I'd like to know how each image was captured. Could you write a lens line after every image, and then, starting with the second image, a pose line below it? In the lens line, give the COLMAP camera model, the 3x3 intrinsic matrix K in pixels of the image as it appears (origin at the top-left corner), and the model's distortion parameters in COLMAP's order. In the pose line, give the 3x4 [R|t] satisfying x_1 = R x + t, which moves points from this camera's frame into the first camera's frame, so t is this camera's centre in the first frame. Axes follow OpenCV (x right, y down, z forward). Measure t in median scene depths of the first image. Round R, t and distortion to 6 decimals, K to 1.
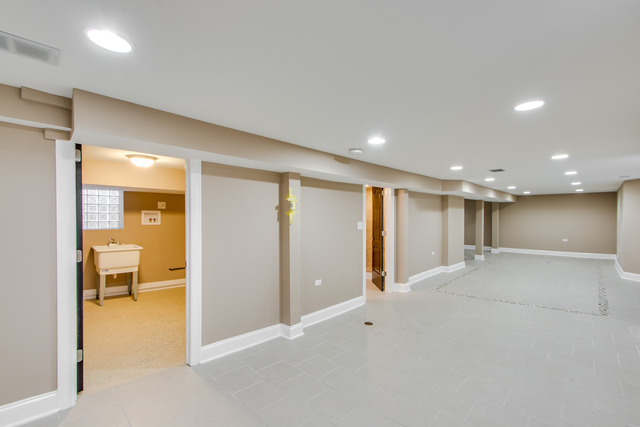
lens RADIAL K [[278.6, 0, 324.0], [0, 278.6, 217.2], [0, 0, 1]] dist [0.008904, -0.000586]
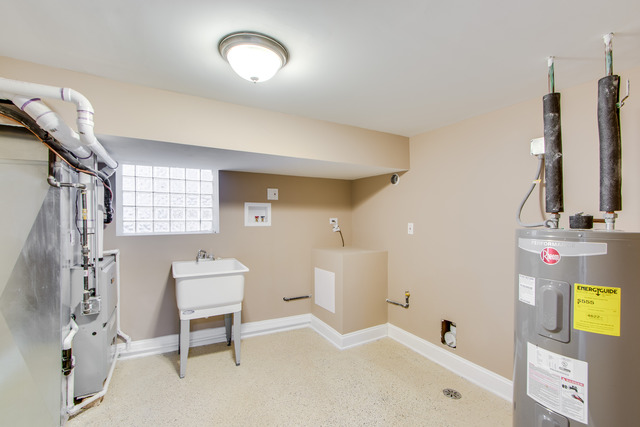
lens RADIAL K [[278.6, 0, 324.0], [0, 278.6, 217.2], [0, 0, 1]] dist [0.008904, -0.000586]
pose [[0.962796, -0.001211, -0.270225, -0.340415], [0.004057, 0.999942, 0.009975, 0.002285], [0.270197, -0.010700, 0.962746, 0.489378]]
